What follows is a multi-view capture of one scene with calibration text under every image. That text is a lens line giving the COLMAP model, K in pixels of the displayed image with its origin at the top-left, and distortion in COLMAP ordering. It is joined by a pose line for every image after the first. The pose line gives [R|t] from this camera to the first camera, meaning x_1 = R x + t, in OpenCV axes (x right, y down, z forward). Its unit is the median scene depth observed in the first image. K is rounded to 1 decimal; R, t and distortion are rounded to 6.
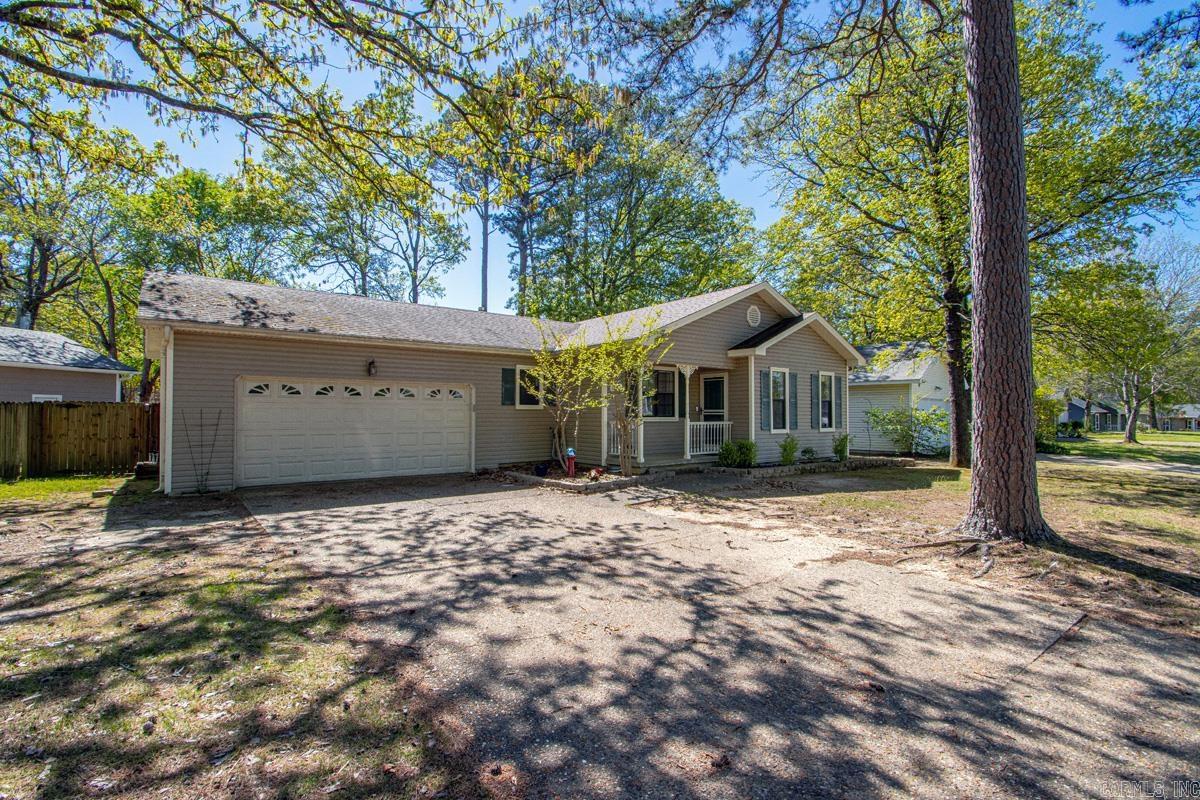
lens RADIAL K [[559.0, 0, 580.5], [0, 559.0, 398.3], [0, 0, 1]] dist [0.000981, -0.011784]
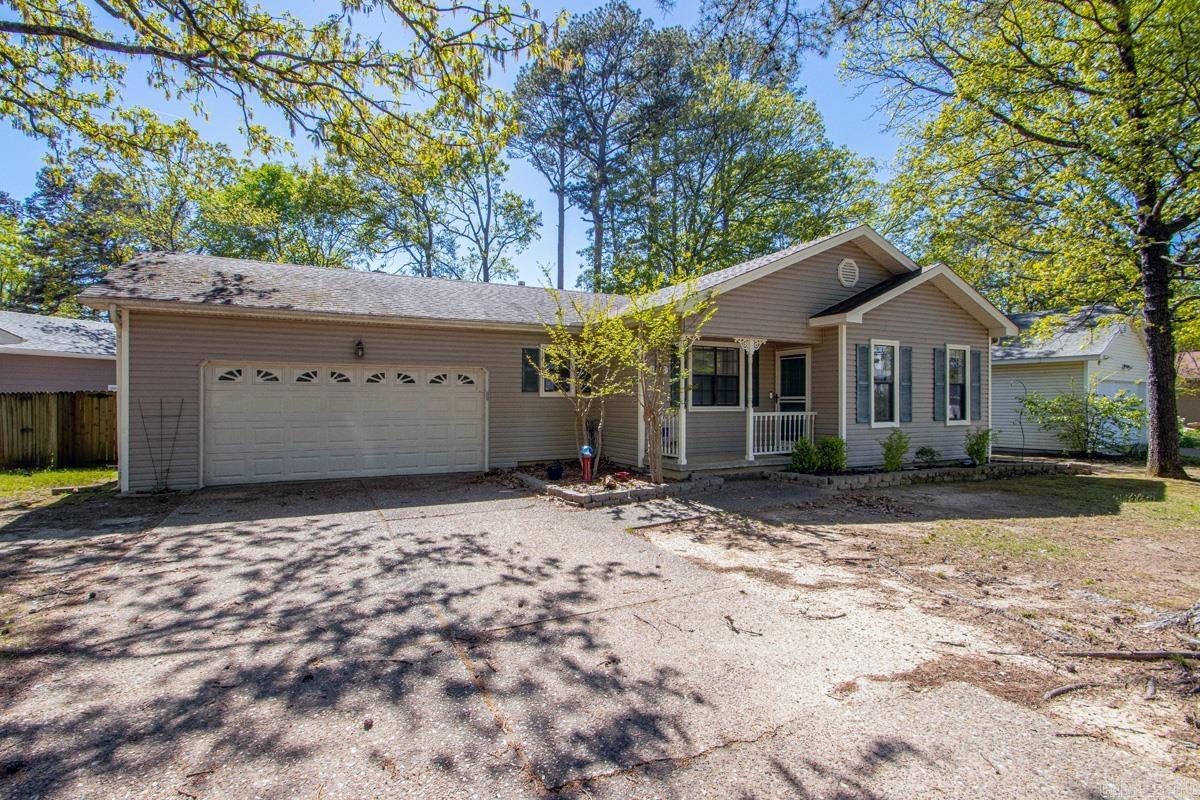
lens RADIAL K [[557.8, 0, 580.0], [0, 557.8, 401.4], [0, 0, 1]] dist [0.015456, -0.020577]
pose [[0.979444, -0.003068, -0.201691, 0.120526], [0.008488, 0.999626, 0.026015, 0.005079], [0.201535, -0.027192, 0.979104, 0.205912]]
